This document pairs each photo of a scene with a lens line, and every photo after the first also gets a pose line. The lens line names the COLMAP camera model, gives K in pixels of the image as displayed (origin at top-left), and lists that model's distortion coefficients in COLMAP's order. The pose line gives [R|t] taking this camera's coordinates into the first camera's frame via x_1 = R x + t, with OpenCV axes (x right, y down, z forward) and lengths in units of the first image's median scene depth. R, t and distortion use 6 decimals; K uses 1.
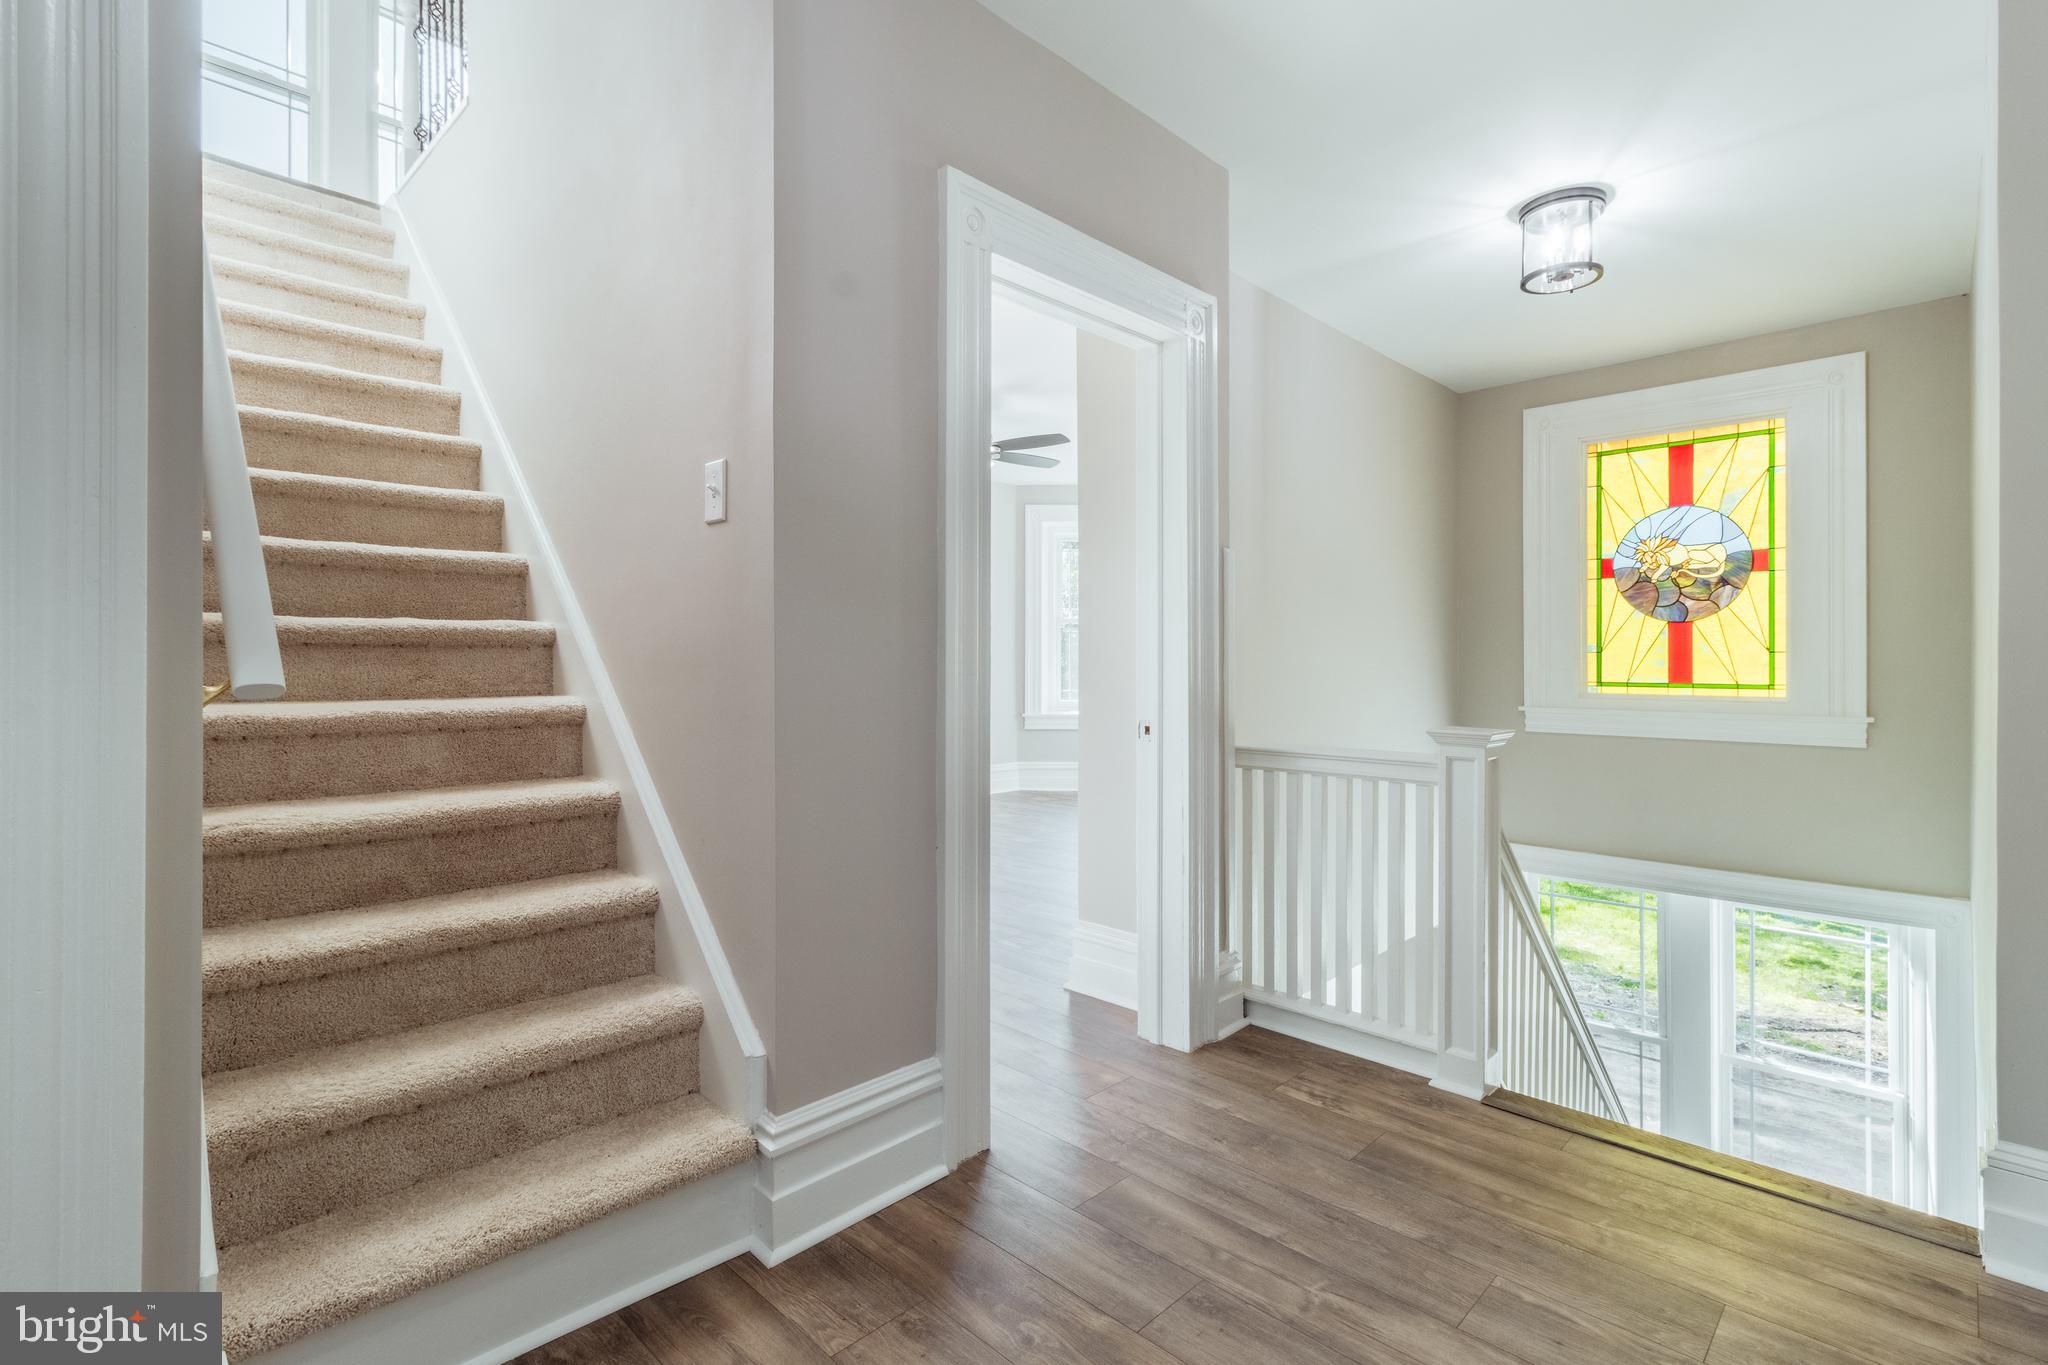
lens RADIAL K [[960.7, 0, 1018.1], [0, 960.7, 673.6], [0, 0, 1]] dist [0.002050, 0.000629]
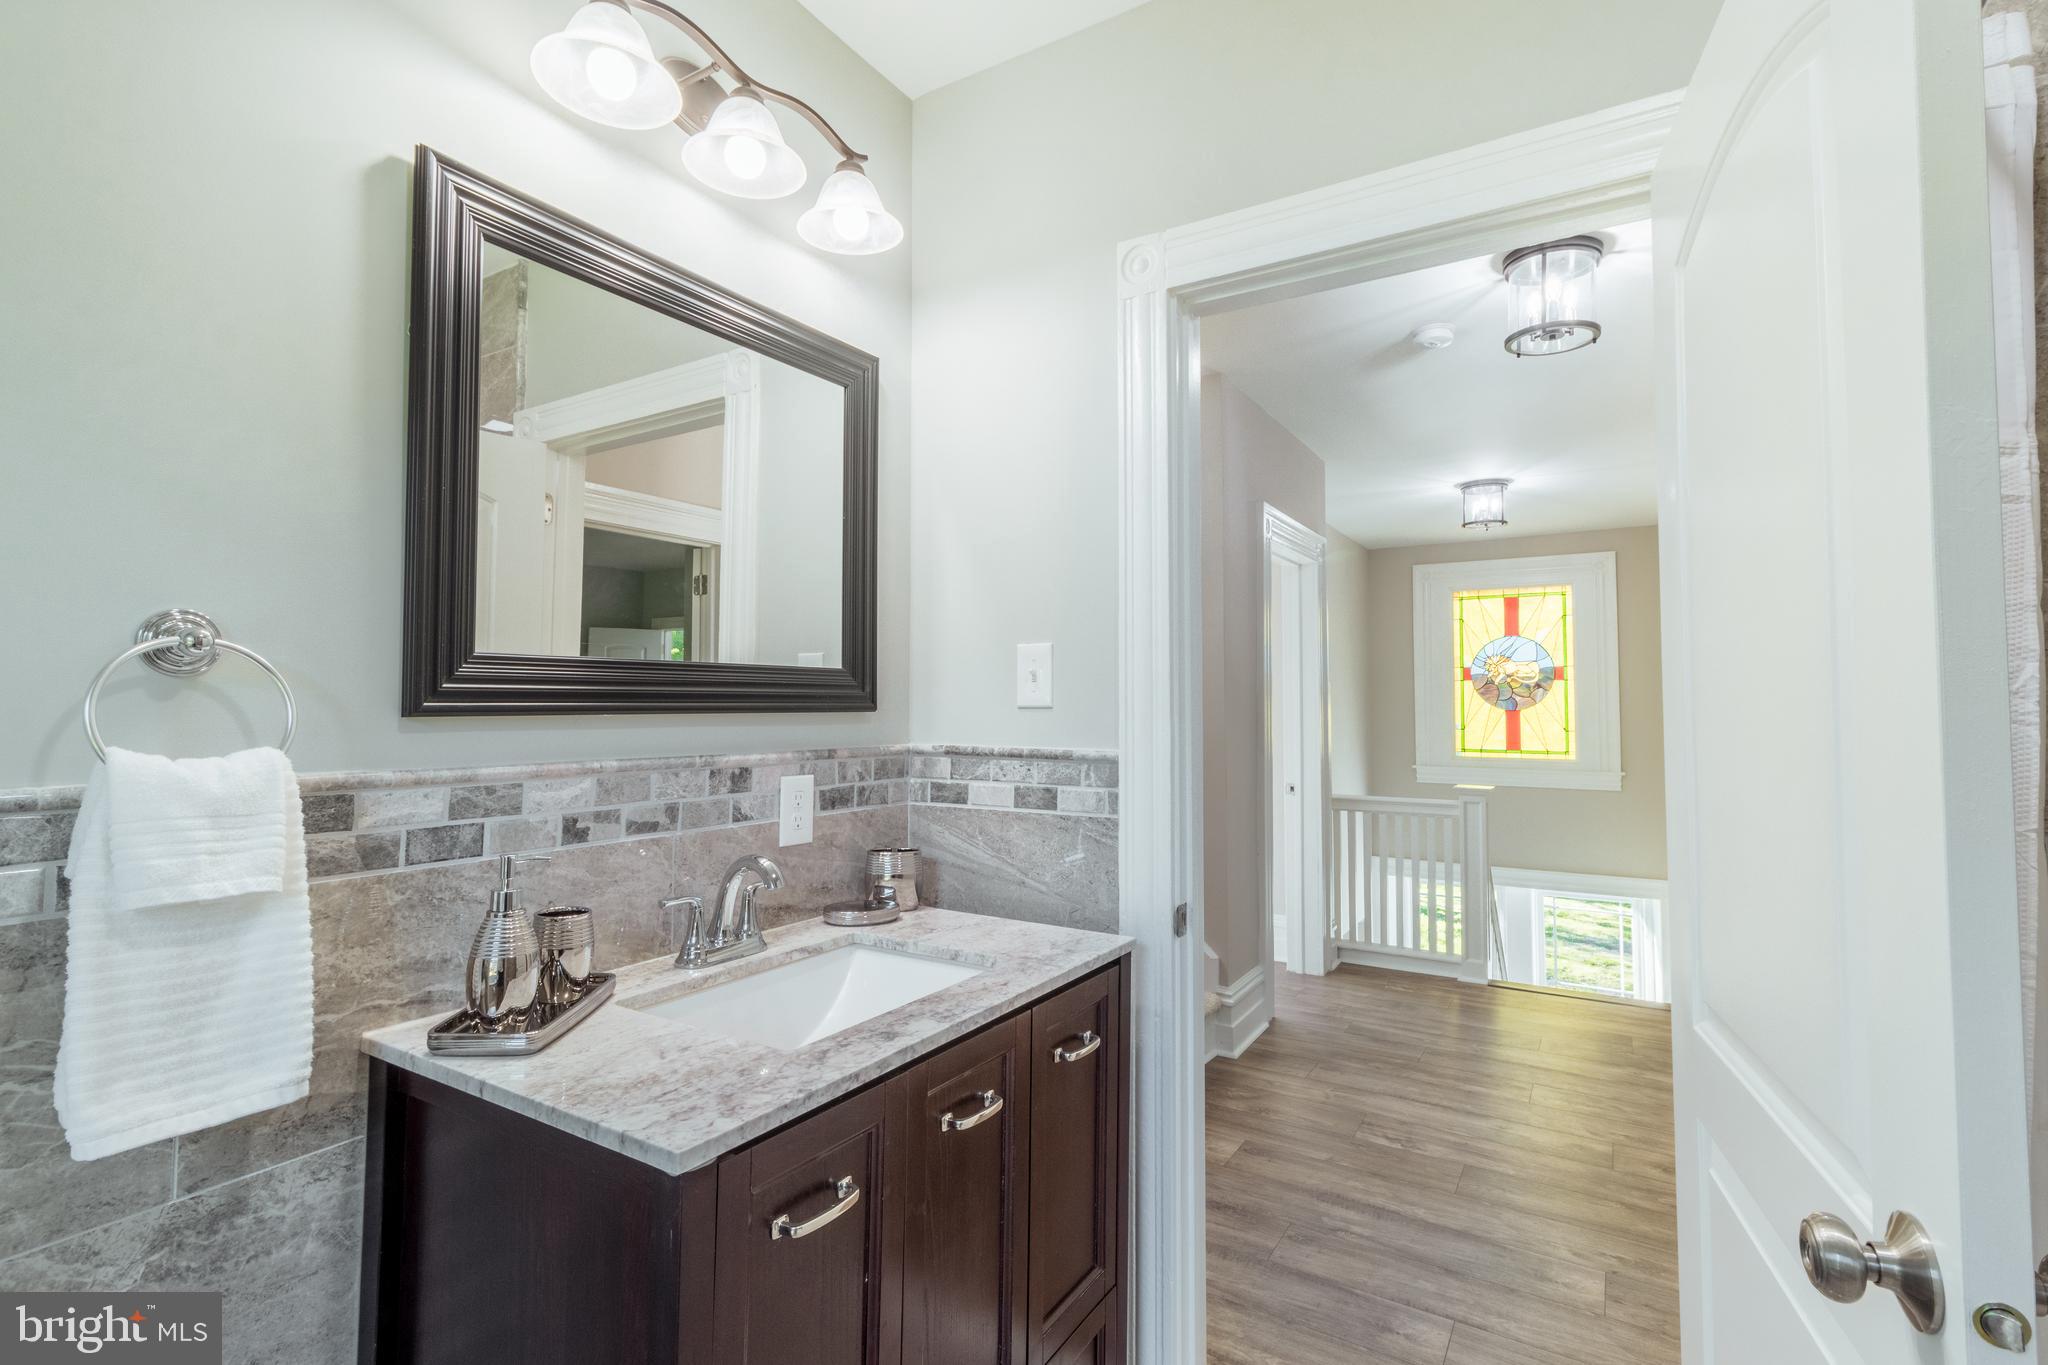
lens RADIAL K [[960.7, 0, 1029.2], [0, 960.7, 679.5], [0, 0, 1]] dist [0.002050, 0.000629]
pose [[0.974376, 0.010888, 0.224663, -0.428446], [-0.001512, 0.999122, -0.041863, -0.038295], [-0.224922, 0.040451, 0.973537, -0.343076]]
